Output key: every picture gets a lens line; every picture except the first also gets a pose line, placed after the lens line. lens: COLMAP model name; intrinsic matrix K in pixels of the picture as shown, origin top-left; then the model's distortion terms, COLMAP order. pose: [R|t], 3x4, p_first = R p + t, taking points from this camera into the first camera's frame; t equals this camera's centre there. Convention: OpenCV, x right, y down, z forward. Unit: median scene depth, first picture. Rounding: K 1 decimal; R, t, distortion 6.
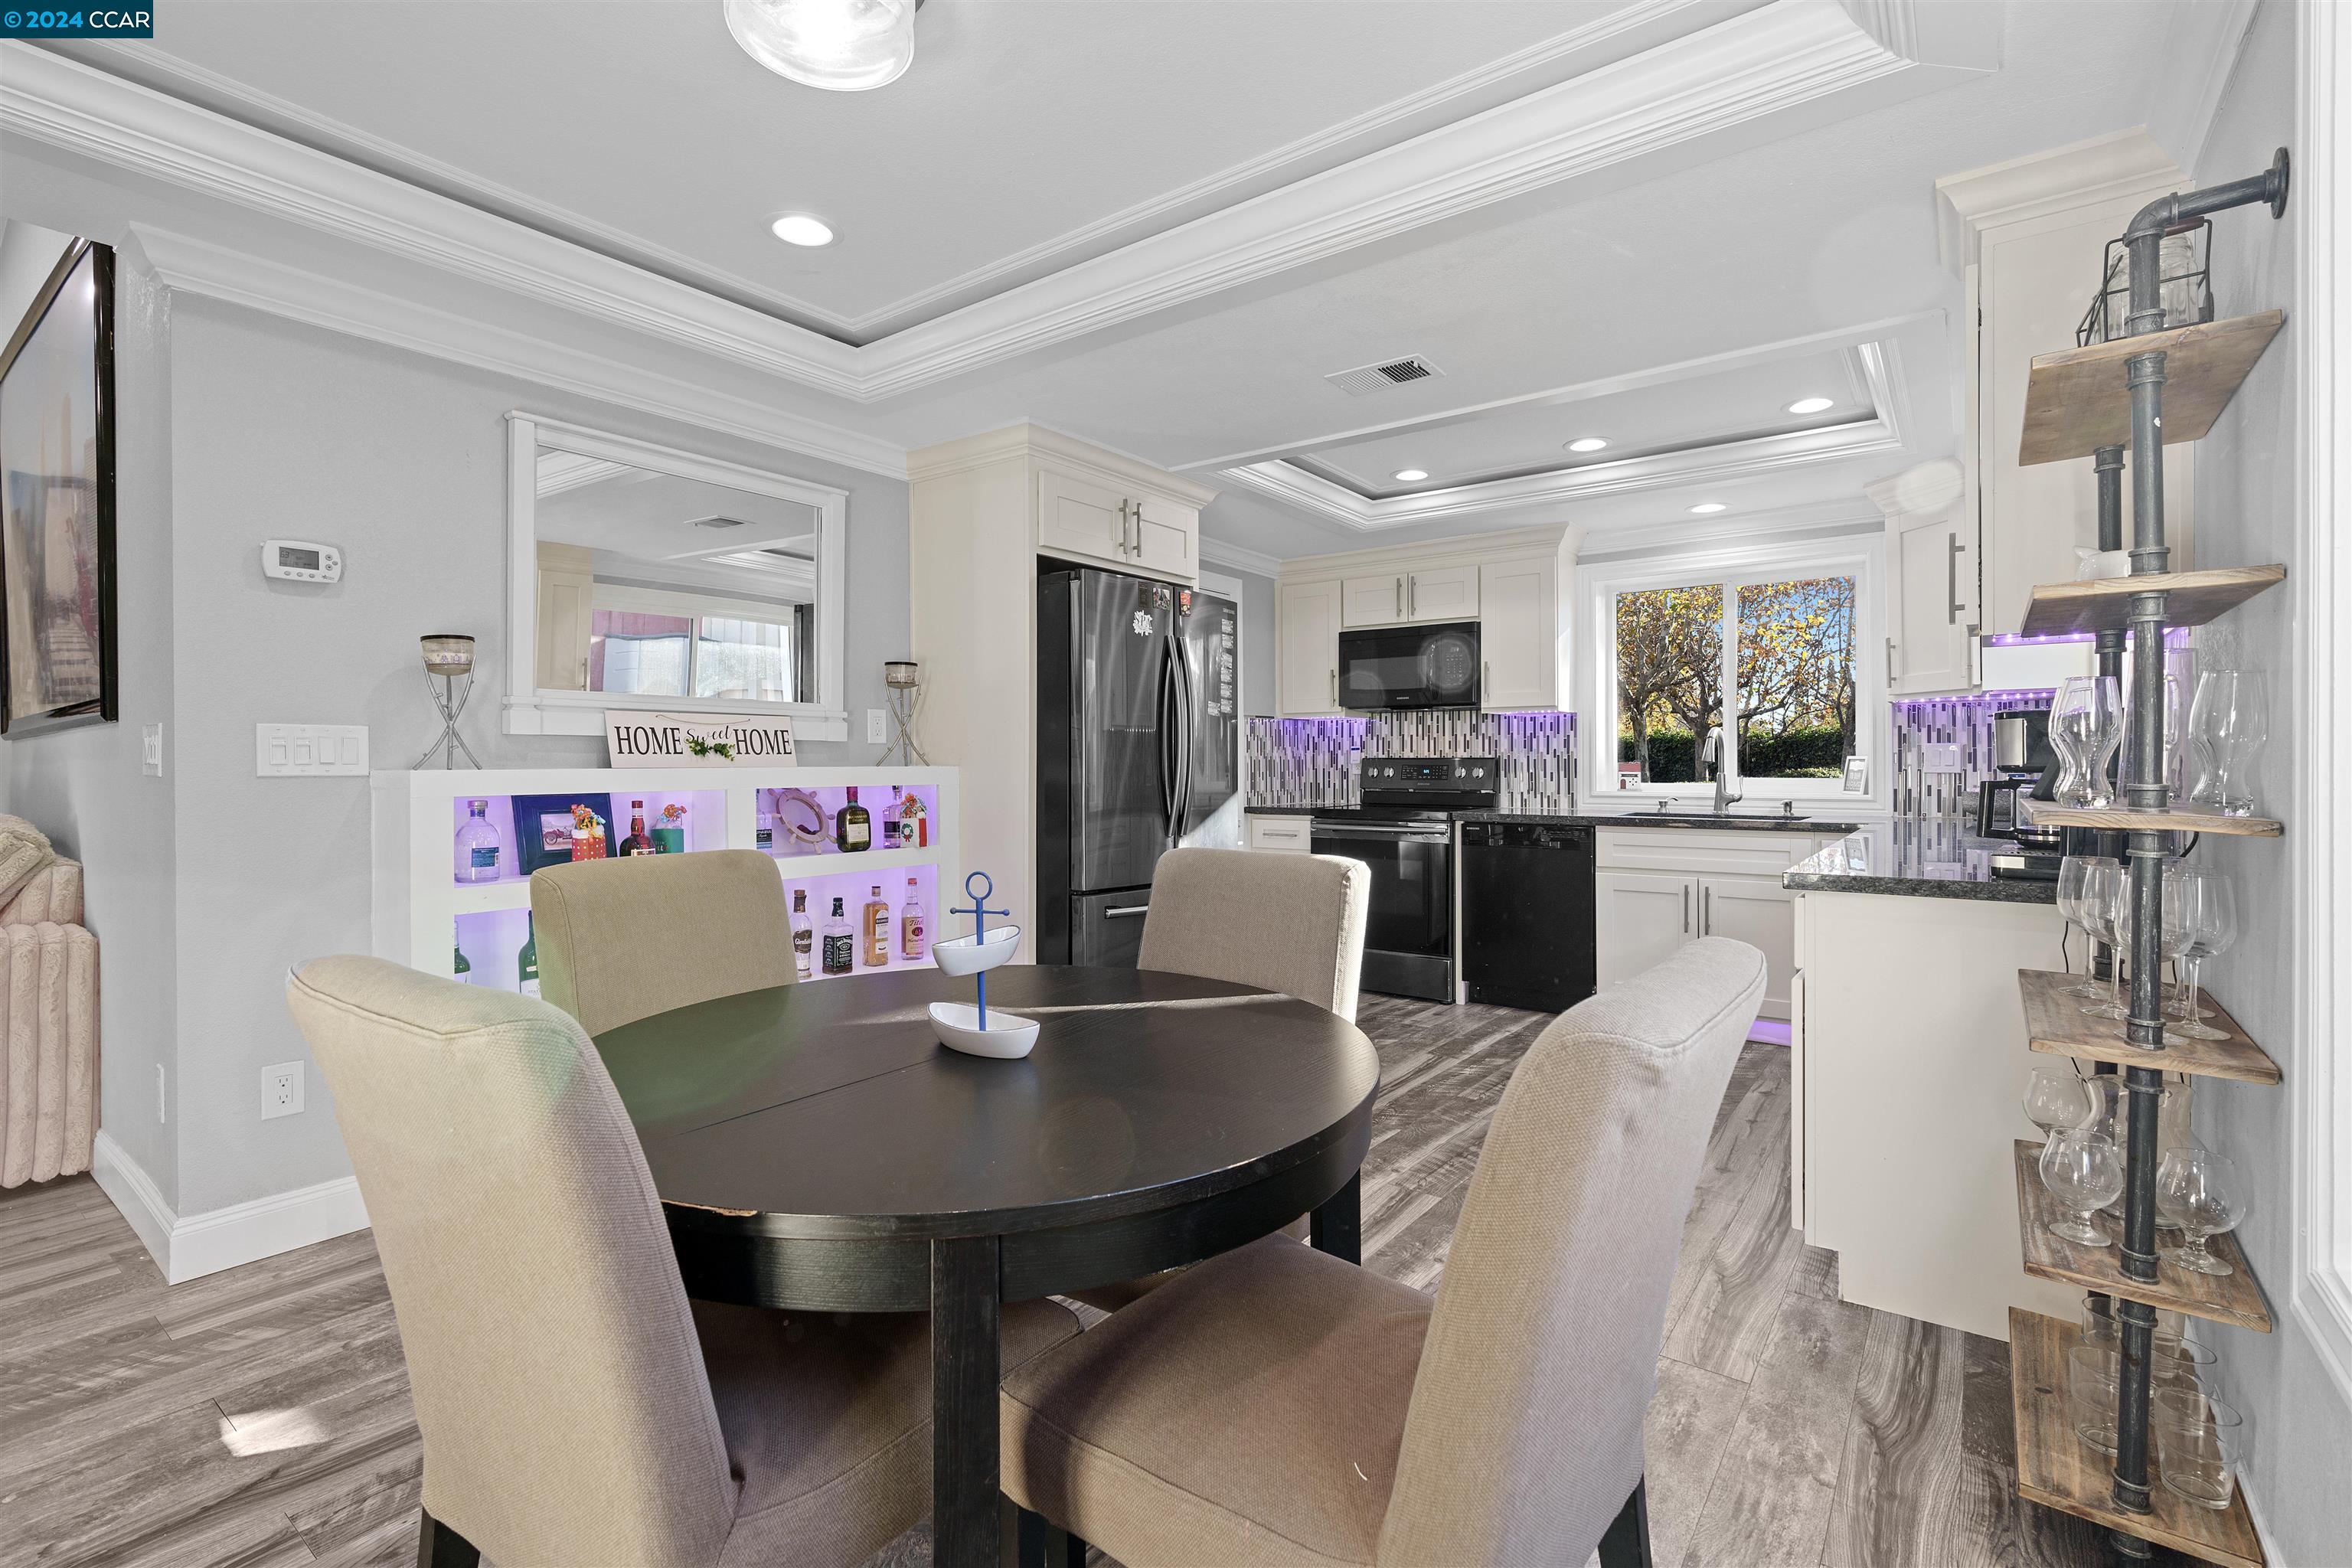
lens RADIAL K [[1064.4, 0, 1178.6], [0, 1064.4, 772.9], [0, 0, 1]] dist [-0.000769, 0.000237]
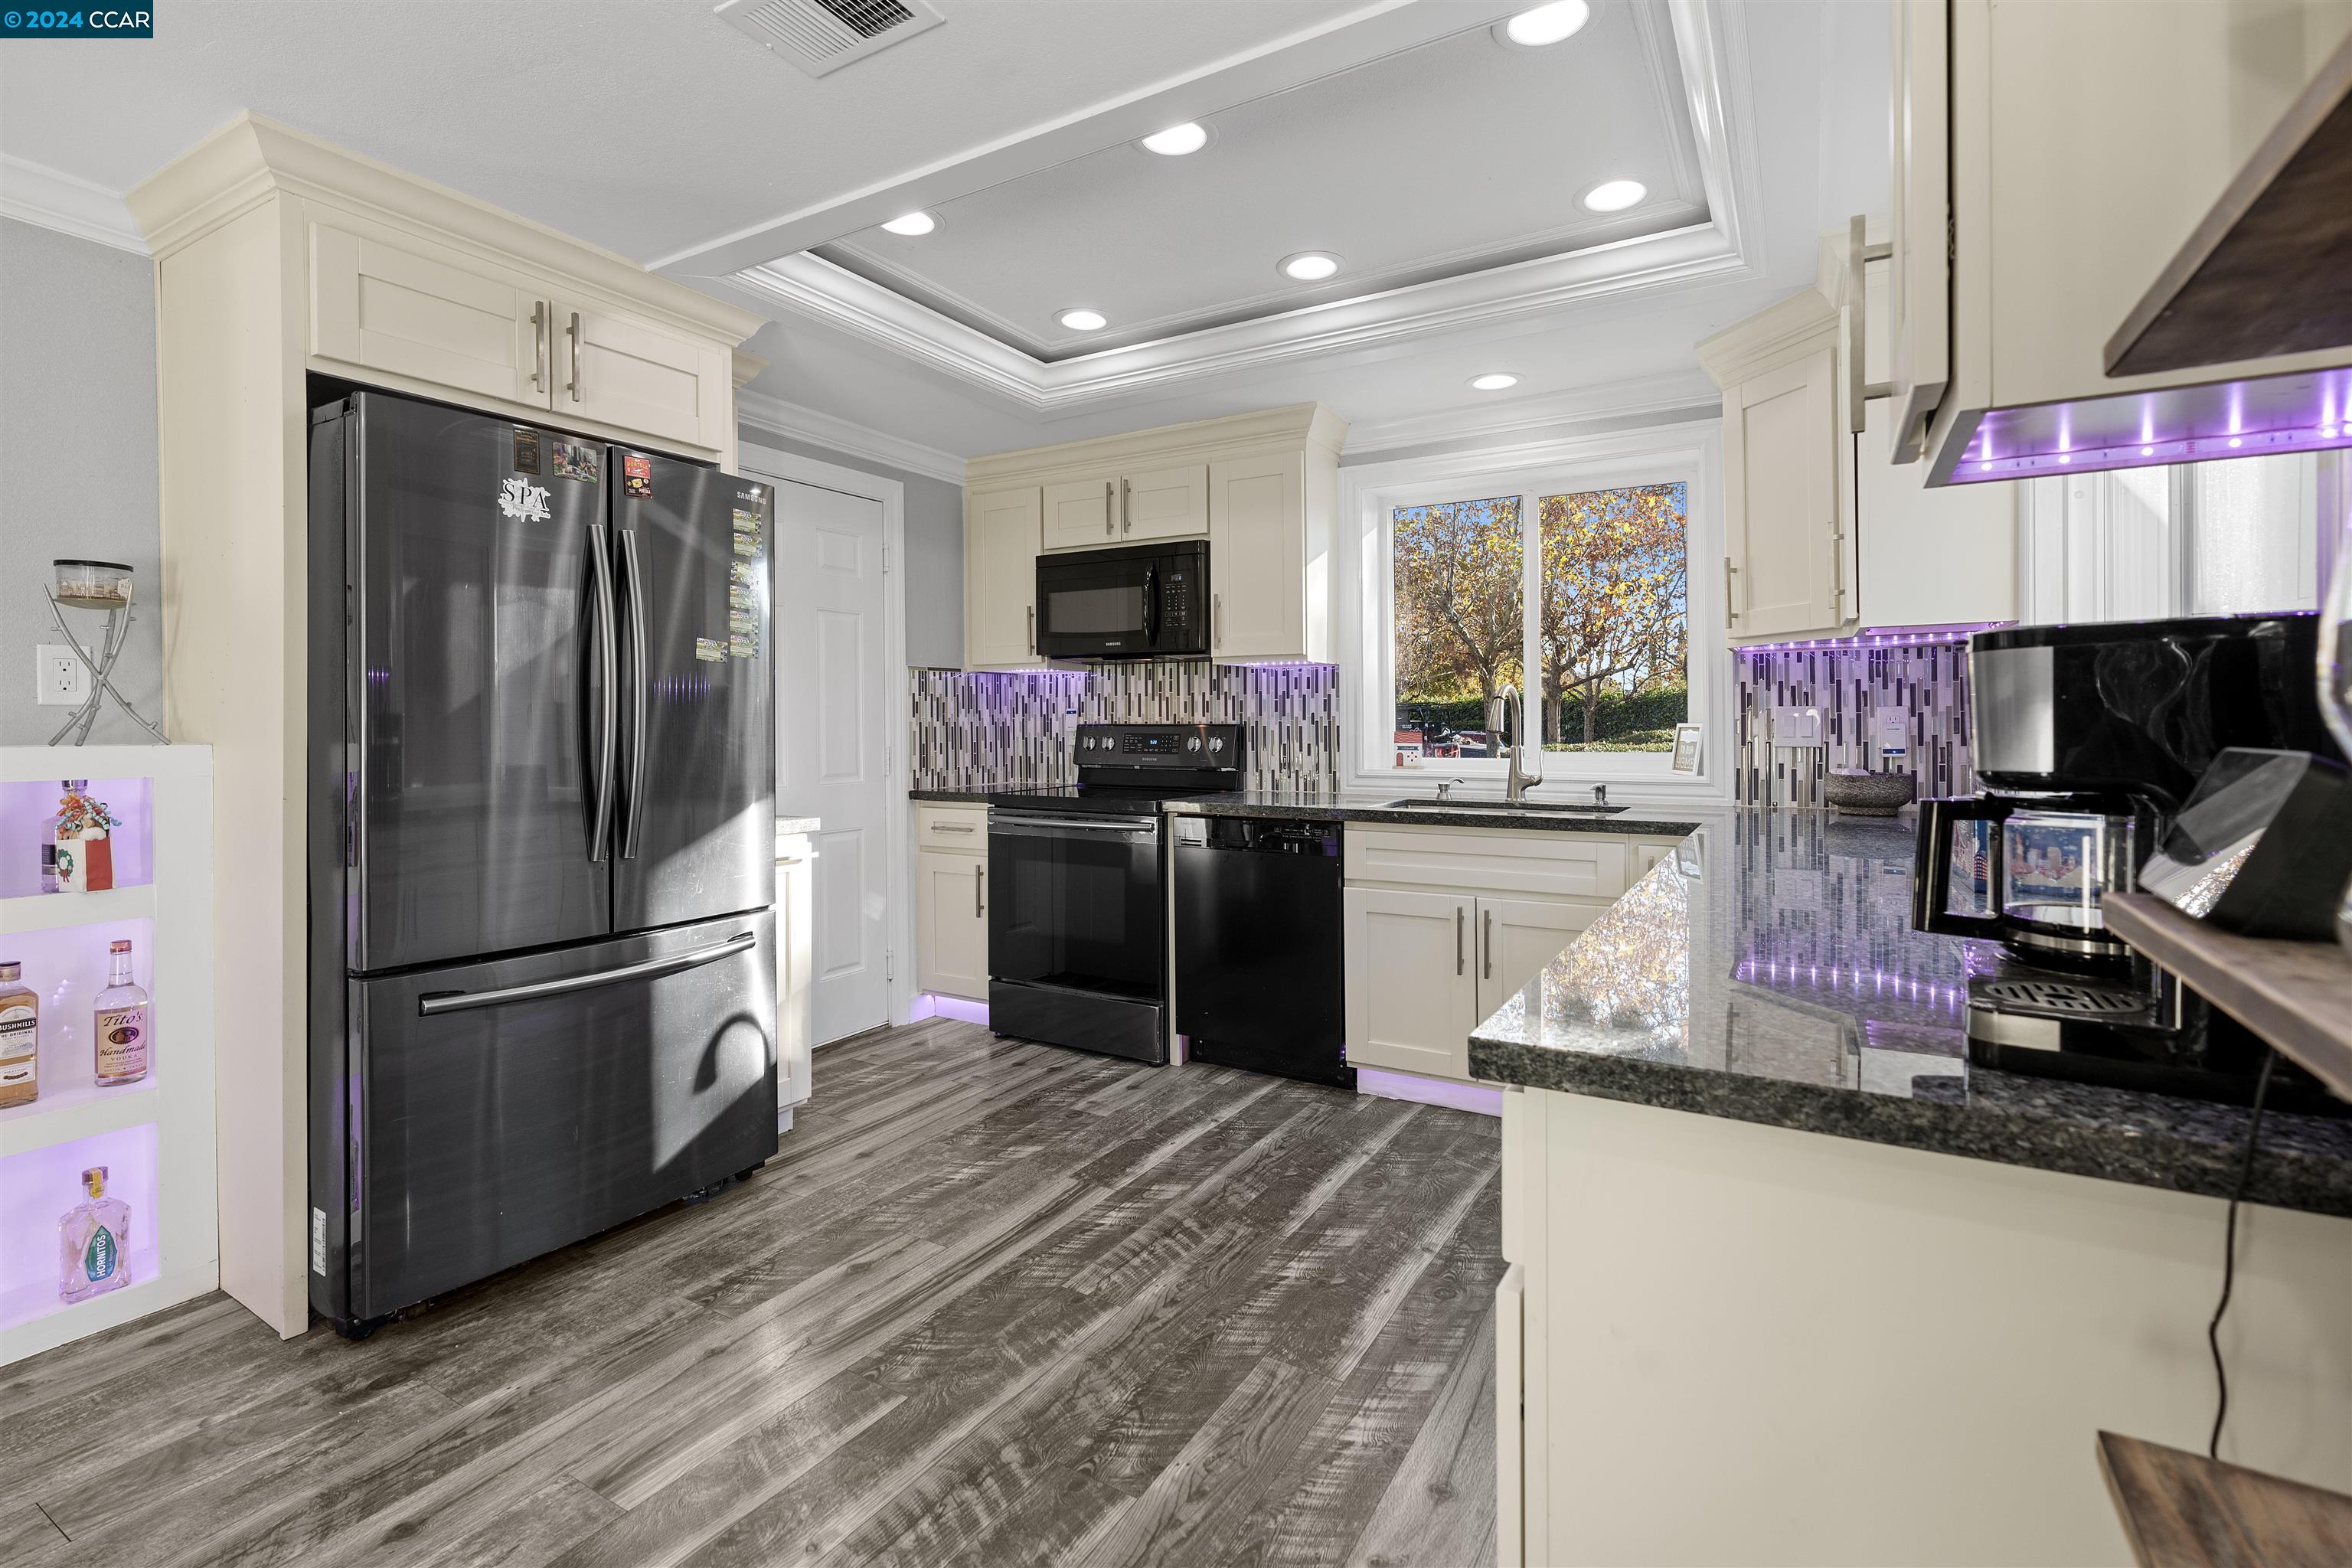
lens RADIAL K [[1073.5, 0, 1168.6], [0, 1073.5, 729.6], [0, 0, 1]] dist [-0.009981, 0.000576]
pose [[0.994663, -0.001184, 0.103166, 0.179130], [0.001535, 0.999993, -0.003328, -0.008524], [-0.103161, 0.003469, 0.994659, 0.264775]]
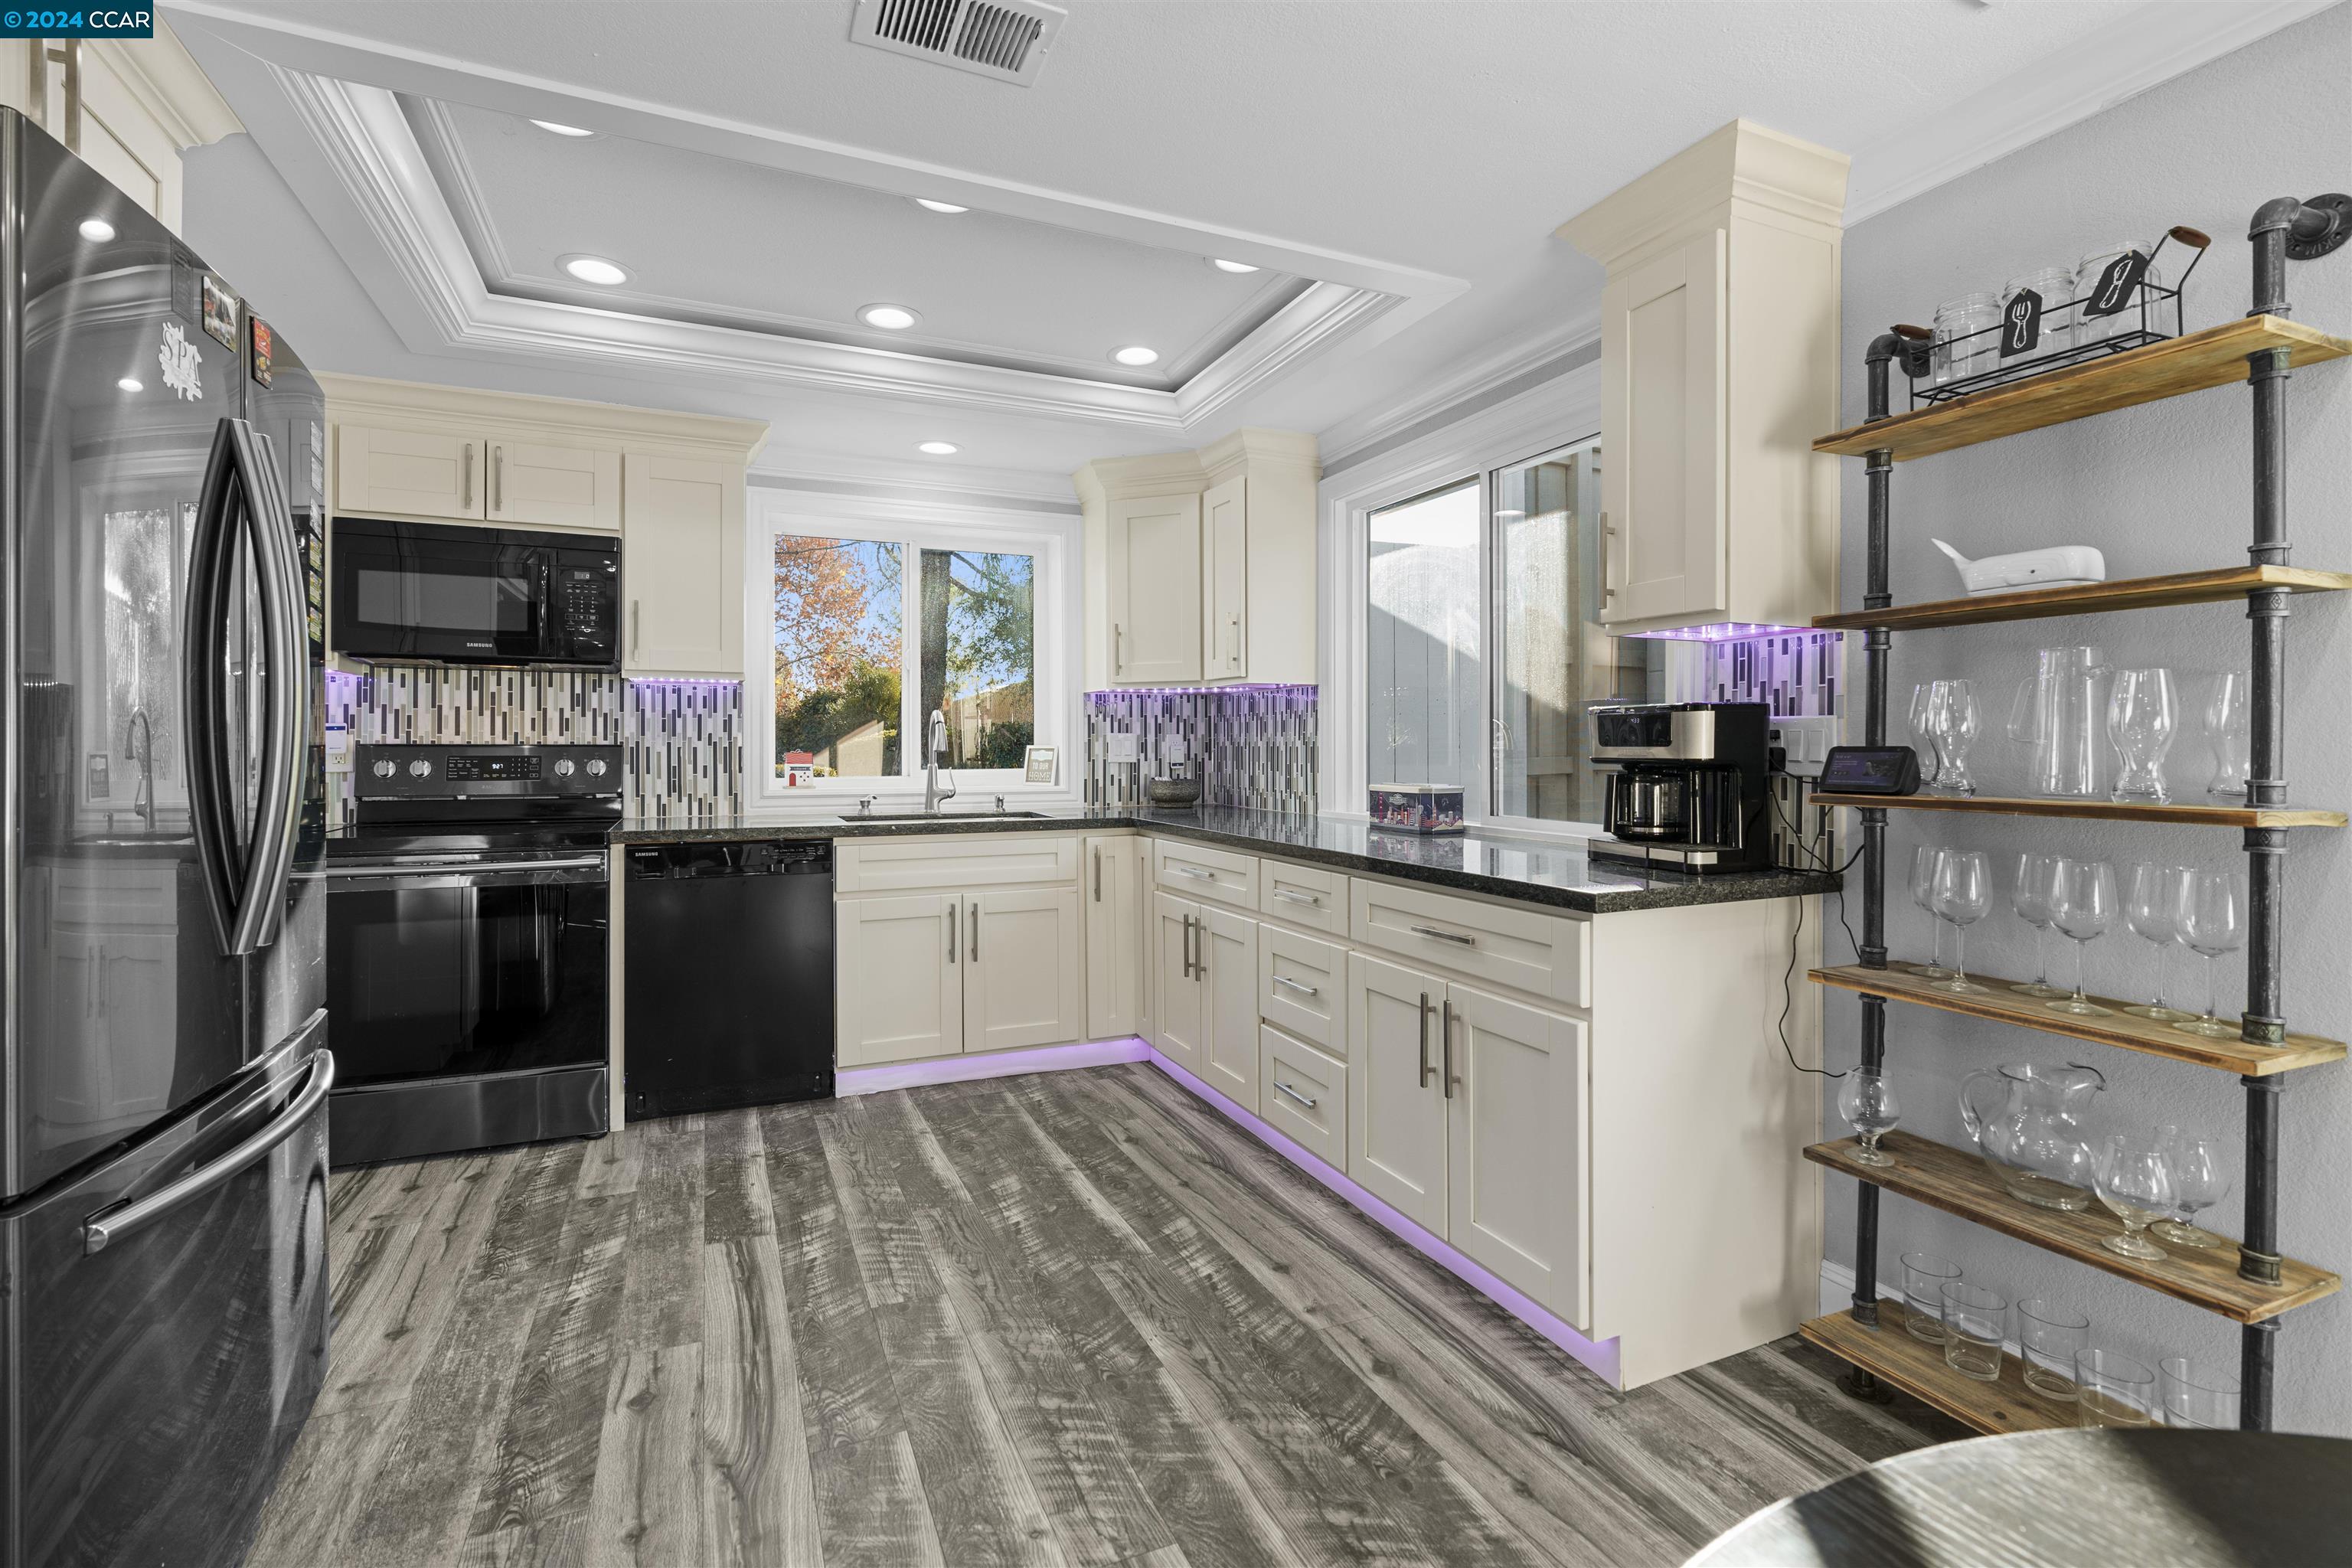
lens RADIAL K [[1070.9, 0, 1177.5], [0, 1070.9, 748.8], [0, 0, 1]] dist [-0.008416, 0.000397]
pose [[0.493073, 0.001012, 0.869987, -0.123218], [0.007244, 0.999960, -0.005269, -0.006043], [-0.869958, 0.008900, 0.493046, 0.377501]]
